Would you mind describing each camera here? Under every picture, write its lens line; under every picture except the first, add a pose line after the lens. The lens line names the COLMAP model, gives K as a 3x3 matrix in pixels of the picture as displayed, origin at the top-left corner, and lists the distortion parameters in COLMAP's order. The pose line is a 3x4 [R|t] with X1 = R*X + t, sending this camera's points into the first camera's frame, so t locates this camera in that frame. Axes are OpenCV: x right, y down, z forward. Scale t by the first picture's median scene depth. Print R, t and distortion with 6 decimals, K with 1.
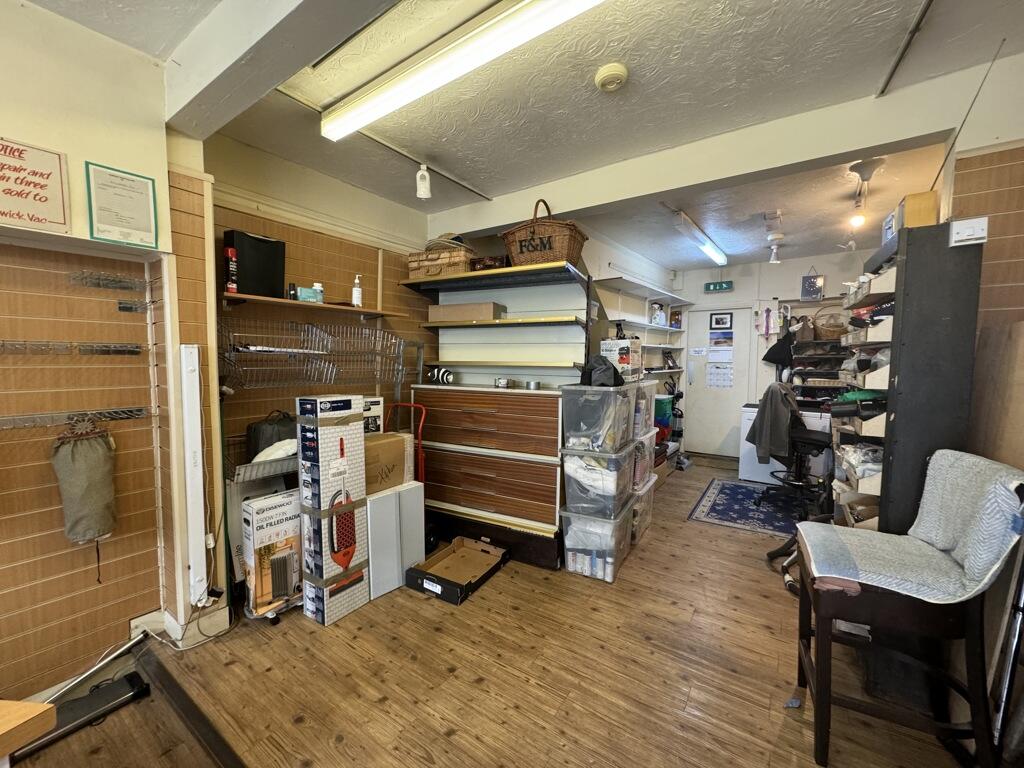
lens RADIAL K [[407.4, 0, 512.0], [0, 407.4, 384.0], [0, 0, 1]] dist [0.000468, 0.000035]
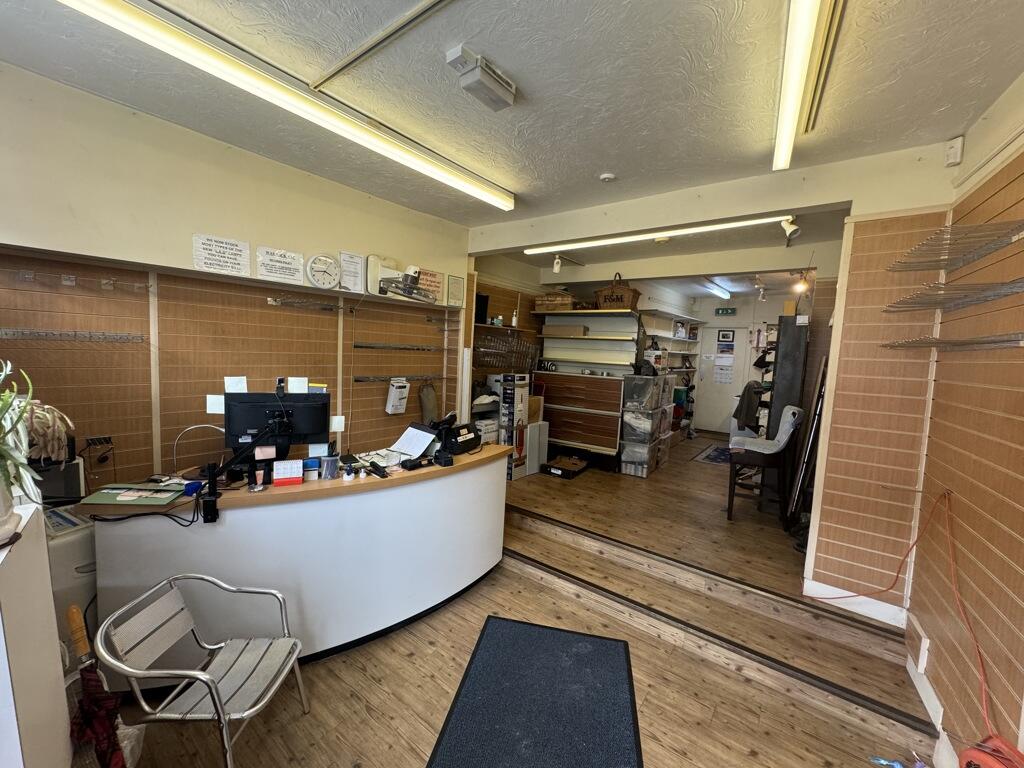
lens RADIAL K [[407.4, 0, 512.0], [0, 407.4, 384.0], [0, 0, 1]] dist [0.000468, 0.000035]
pose [[0.997763, 0.048155, -0.046359, -0.288923], [-0.047228, 0.998666, 0.020874, 0.030054], [0.047303, -0.018638, 0.998707, -0.855623]]
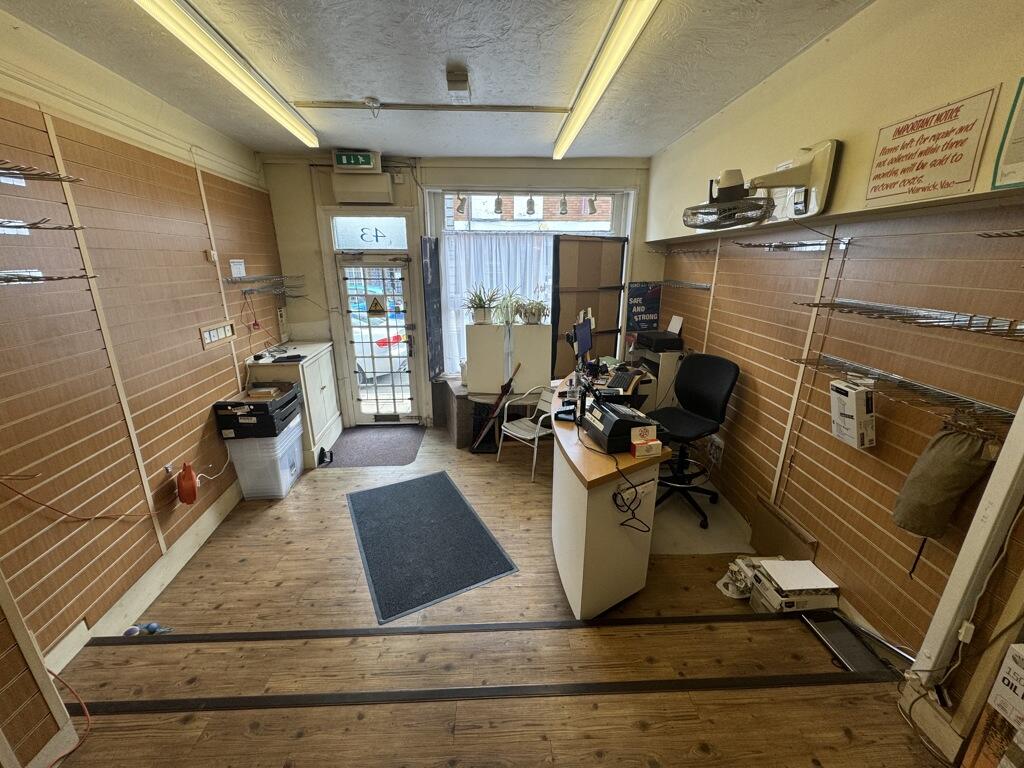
lens RADIAL K [[407.4, 0, 512.0], [0, 407.4, 384.0], [0, 0, 1]] dist [0.000468, 0.000035]
pose [[-0.804541, 0.172907, -0.568170, 0.120805], [-0.040970, 0.938243, 0.343543, -0.141477], [0.592483, 0.299672, -0.747771, 0.679593]]
